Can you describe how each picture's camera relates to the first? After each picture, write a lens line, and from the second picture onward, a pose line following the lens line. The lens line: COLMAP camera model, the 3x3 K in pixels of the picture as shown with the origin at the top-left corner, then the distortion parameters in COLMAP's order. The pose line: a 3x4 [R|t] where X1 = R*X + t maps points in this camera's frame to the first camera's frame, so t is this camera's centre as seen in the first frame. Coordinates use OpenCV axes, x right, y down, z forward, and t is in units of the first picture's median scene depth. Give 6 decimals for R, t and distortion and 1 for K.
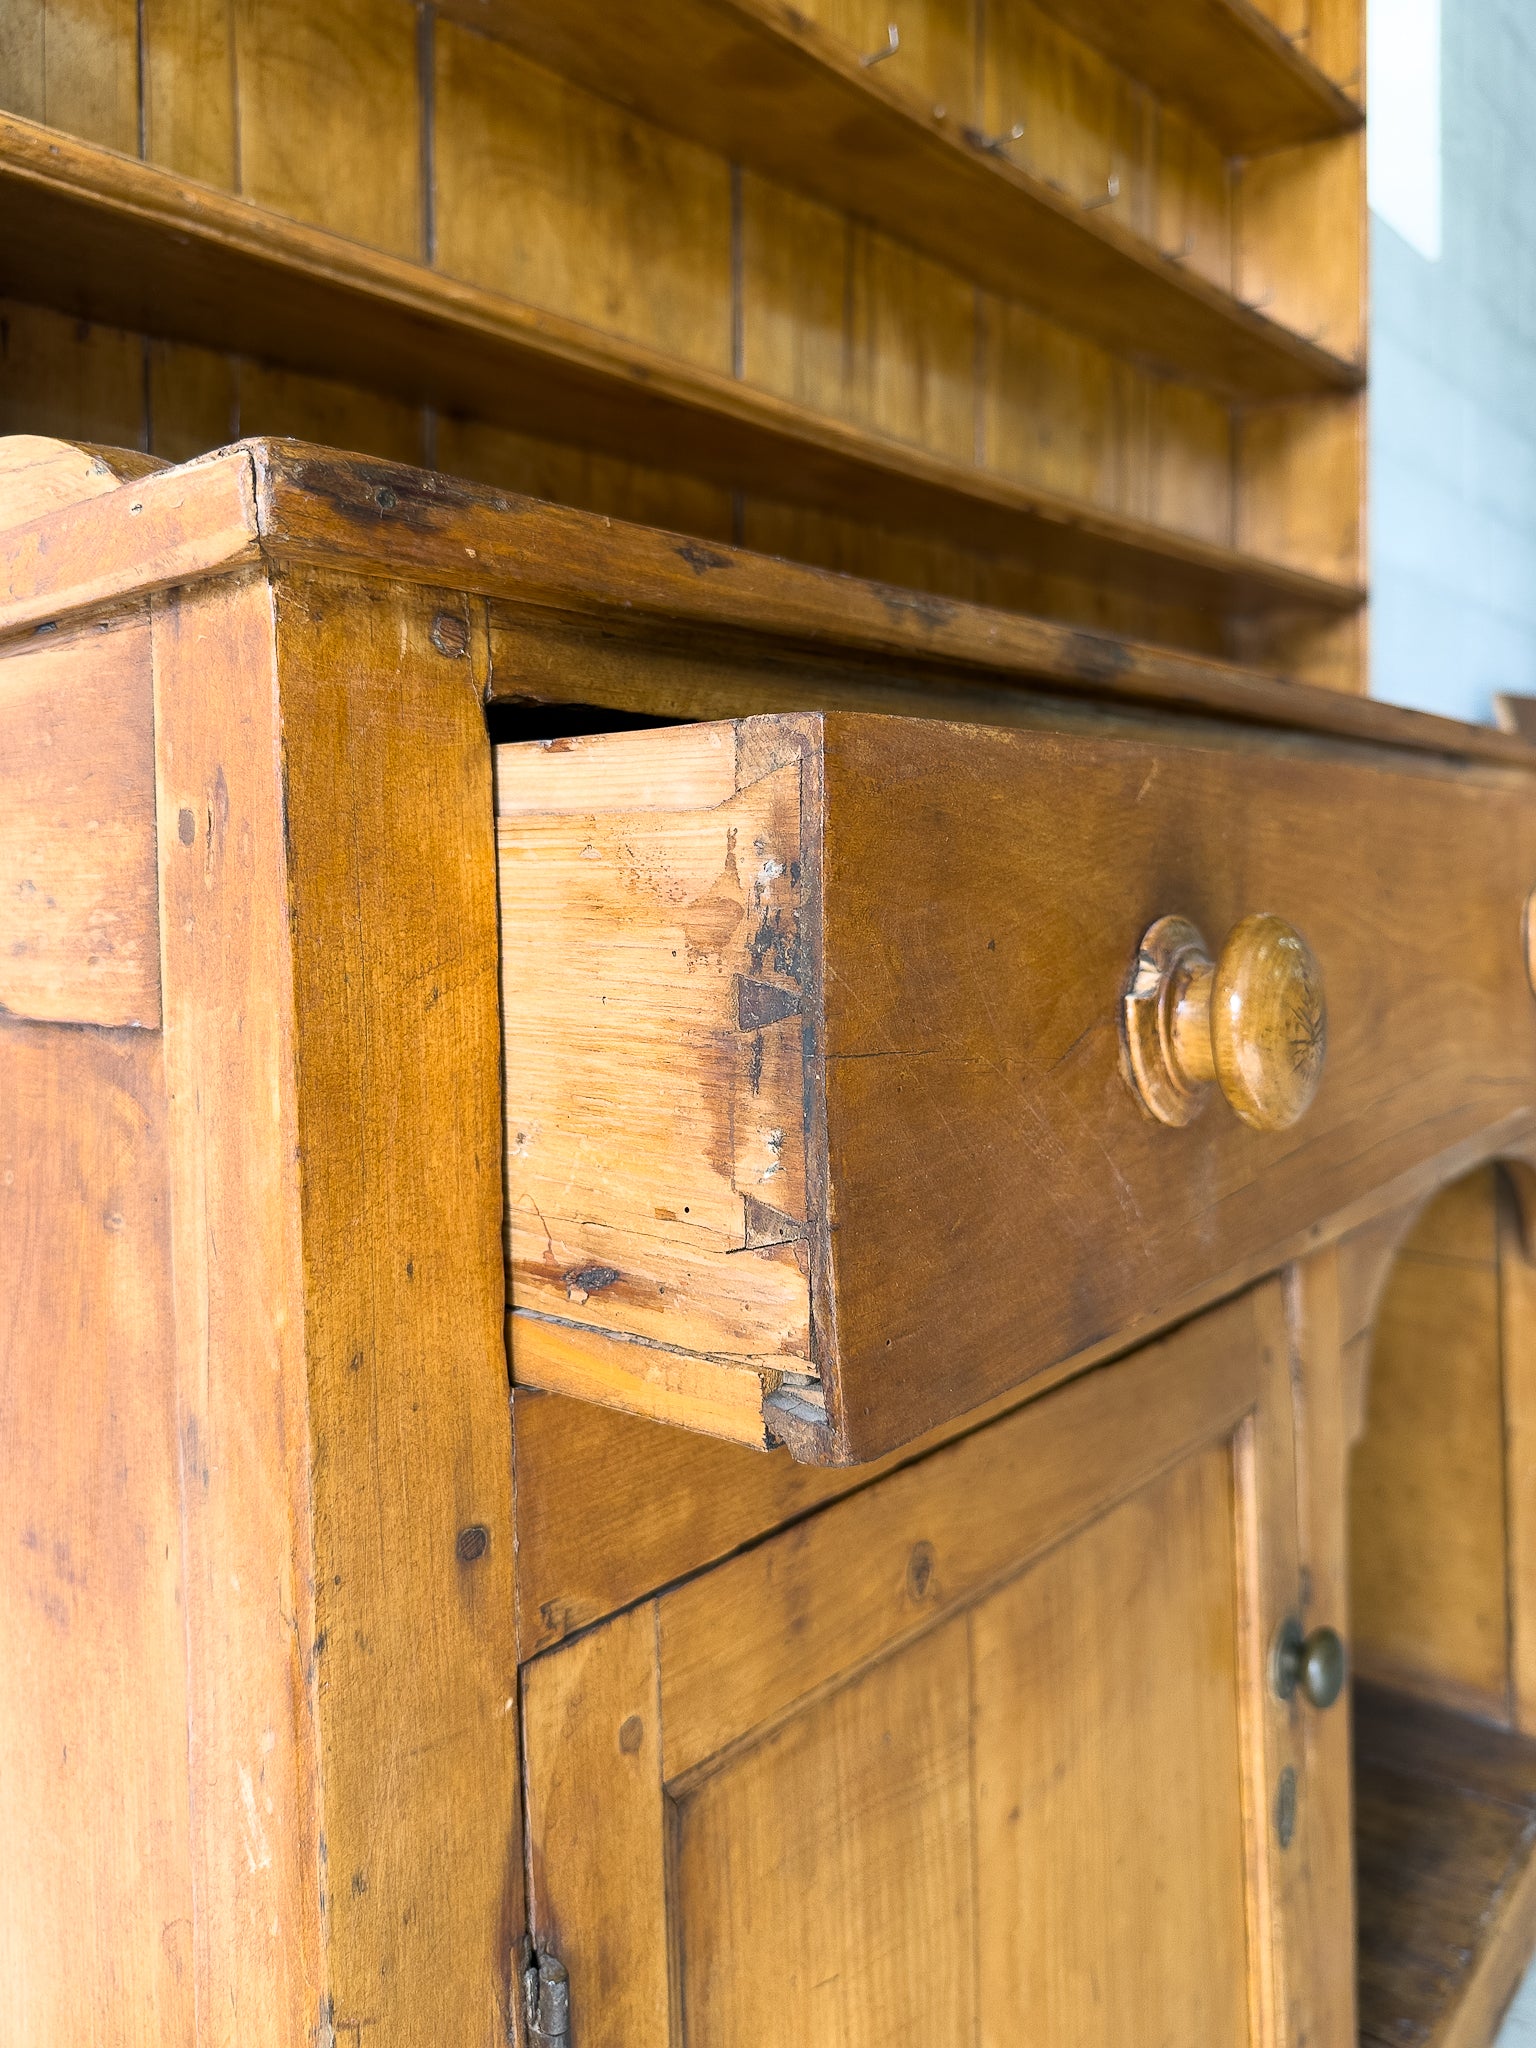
lens RADIAL K [[1543.4, 0, 736.7], [0, 1543.4, 898.5], [0, 0, 1]] dist [0.002238, -0.002082]
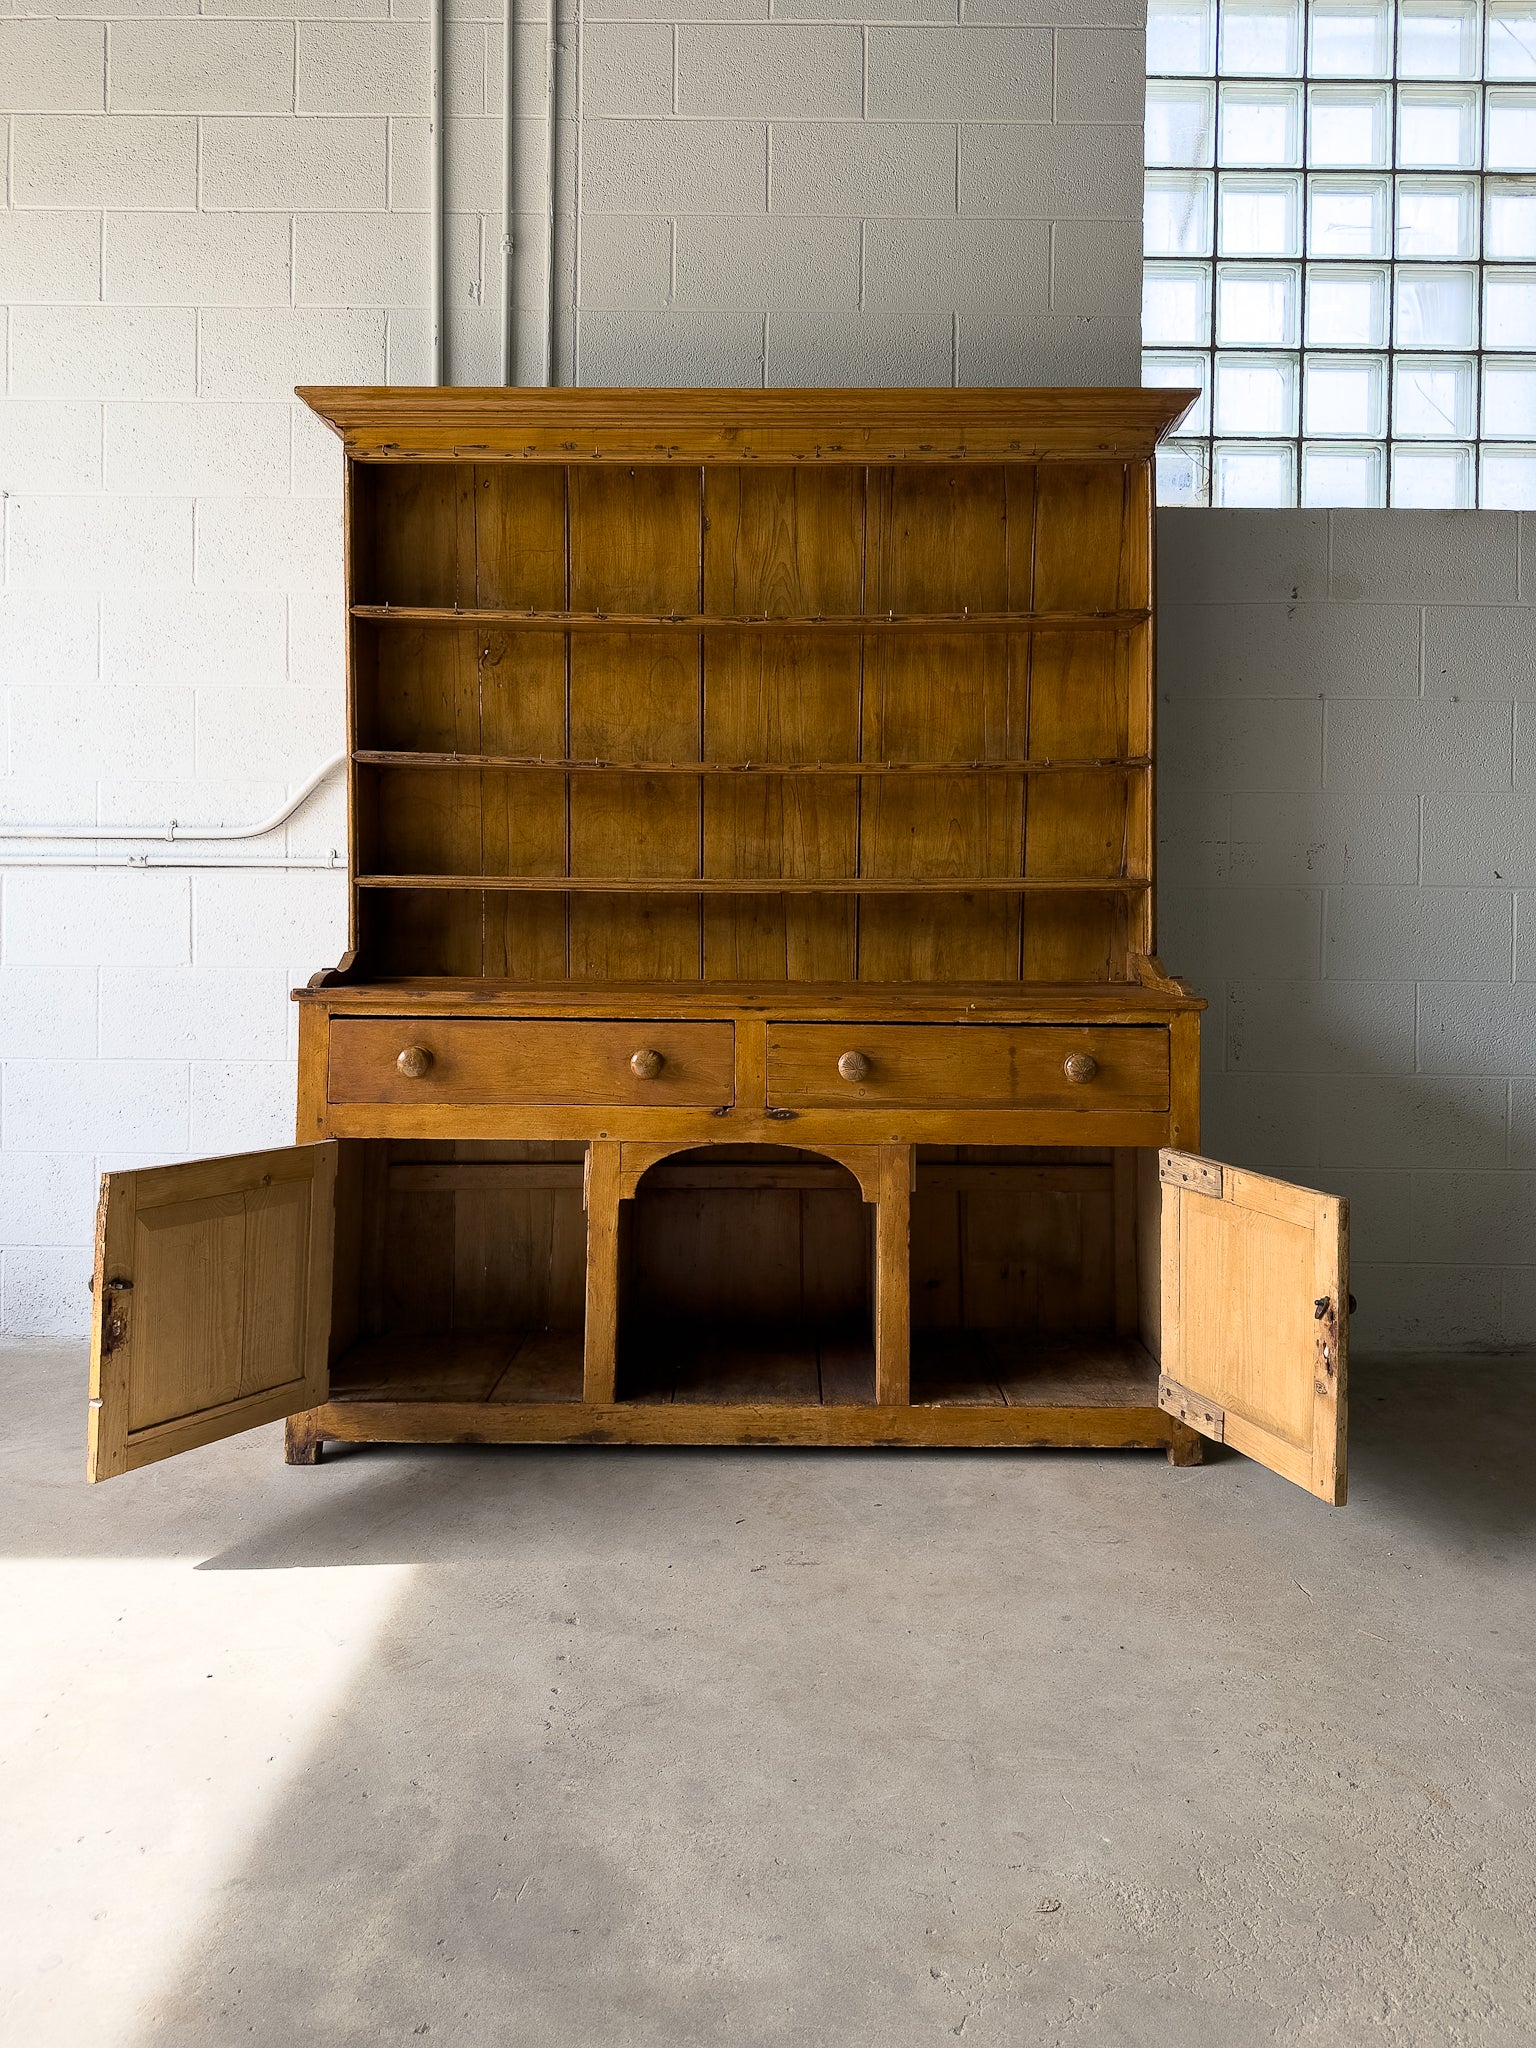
lens RADIAL K [[1488.7, 0, 776.9], [0, 1488.7, 922.5], [0, 0, 1]] dist [0.148378, -0.173841]
pose [[0.655855, 0.031277, -0.754239, 3.759825], [-0.035758, 0.999307, 0.010347, -0.401104], [0.754040, 0.020184, 0.656519, -1.231773]]
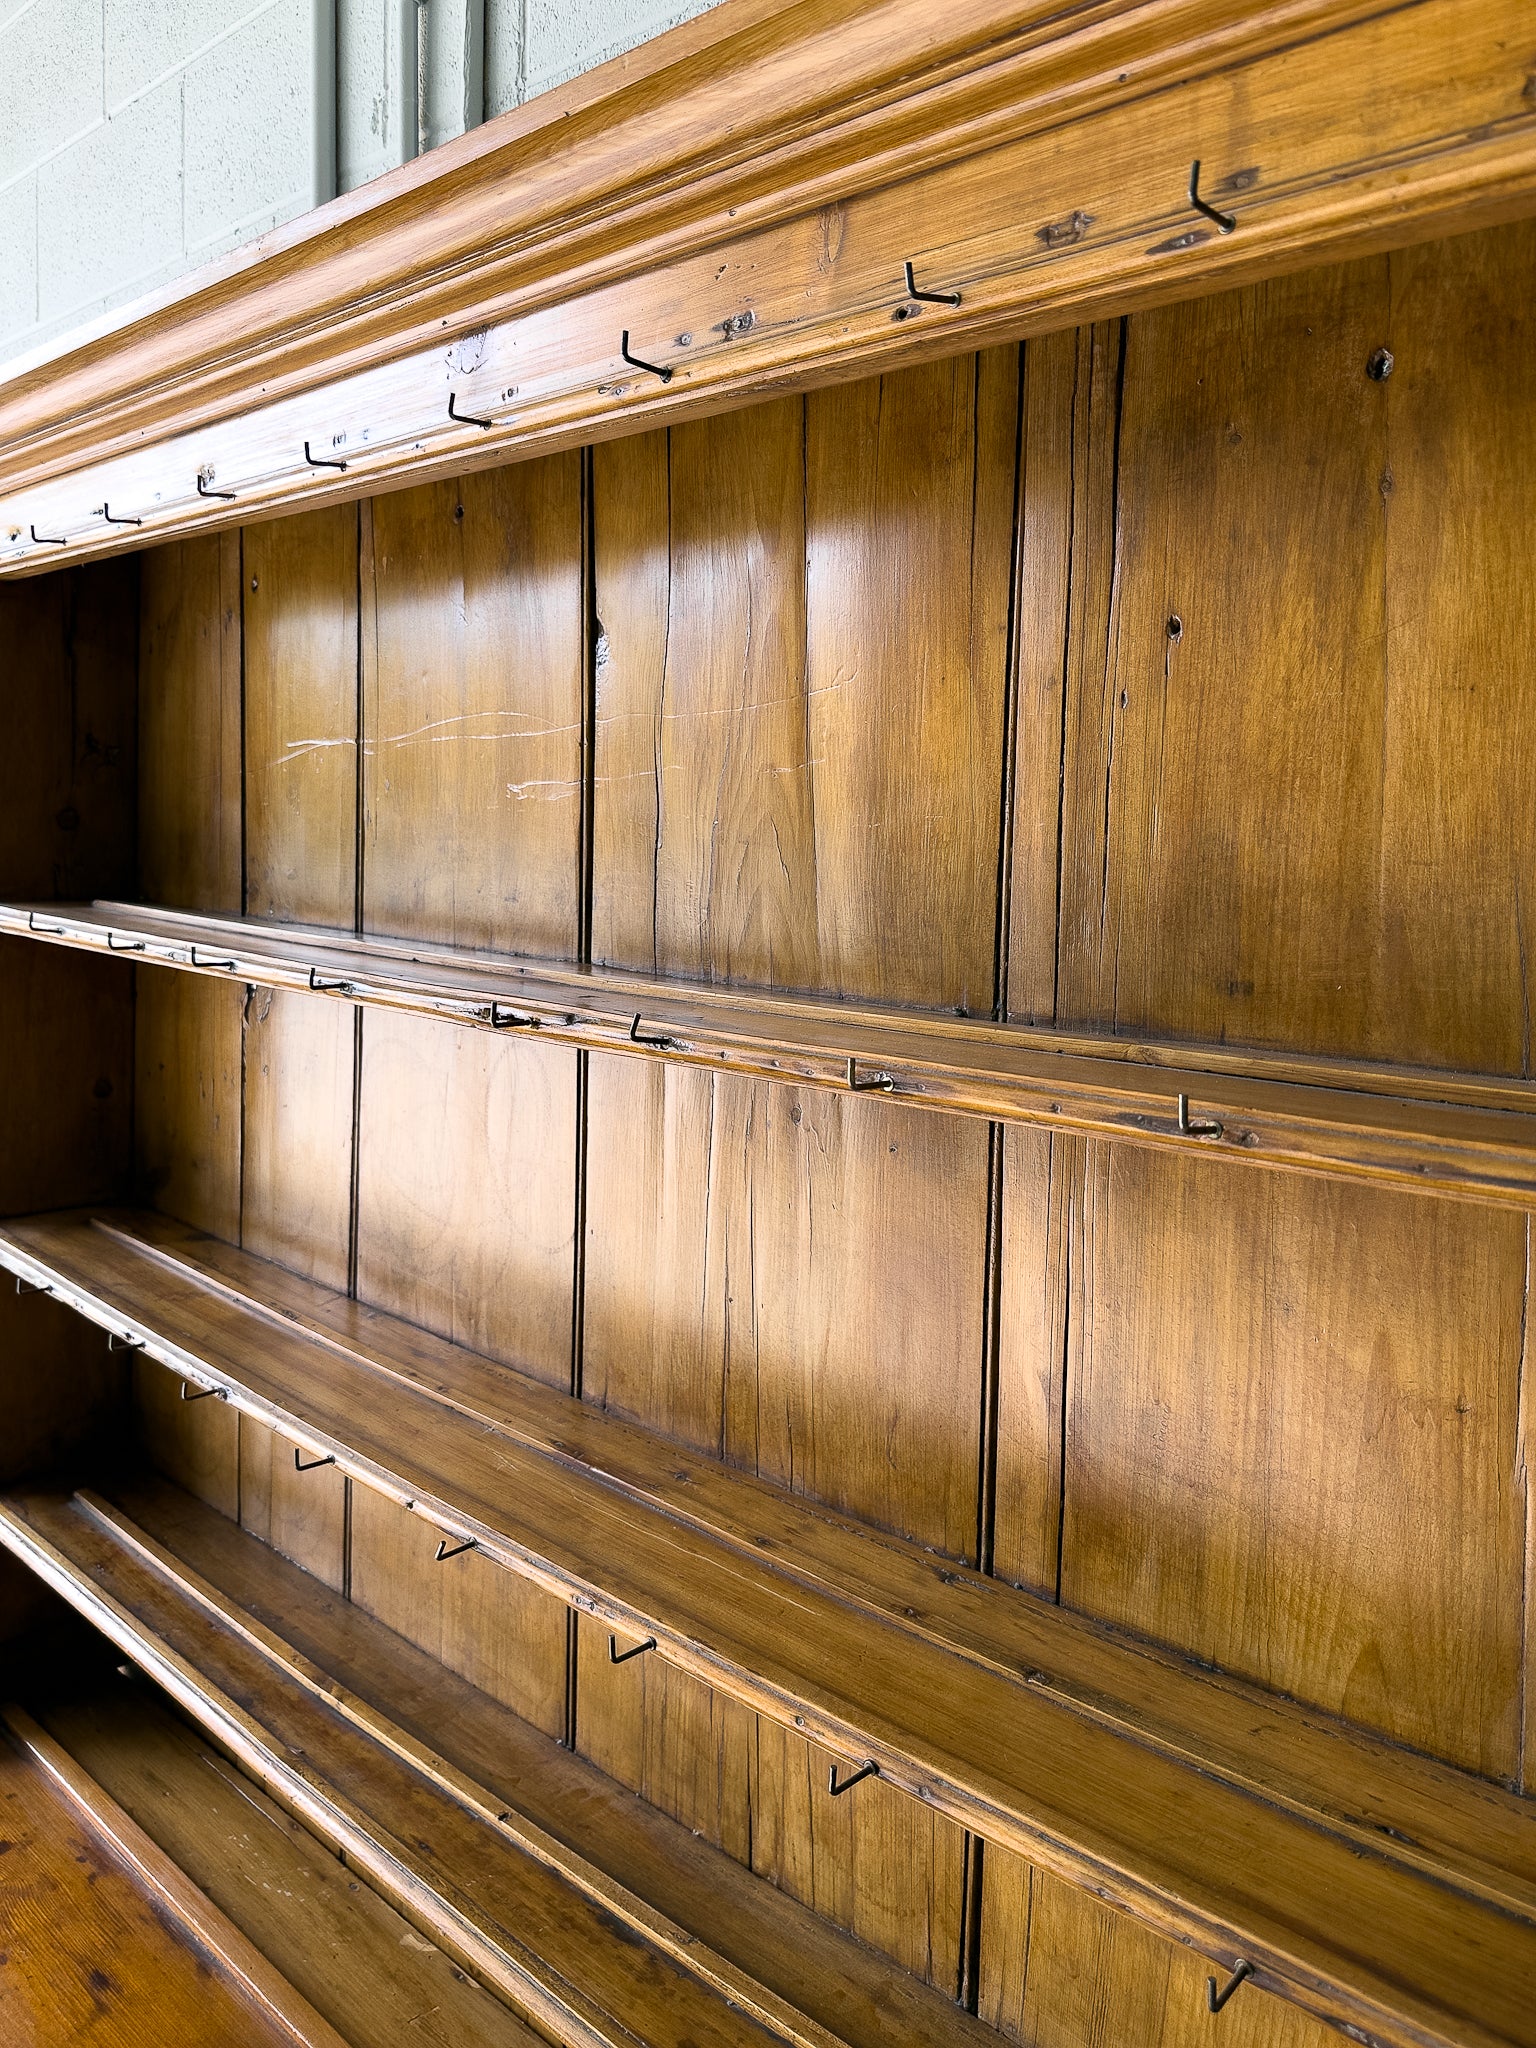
lens RADIAL K [[1520.5, 0, 779.9], [0, 1520.5, 909.9], [0, 0, 1]] dist [0.068201, -0.086684]
pose [[-0.030498, 0.069184, -0.997138, 1.514403], [-0.054827, 0.995984, 0.070781, -1.453154], [0.998030, 0.056829, -0.026582, 1.916855]]
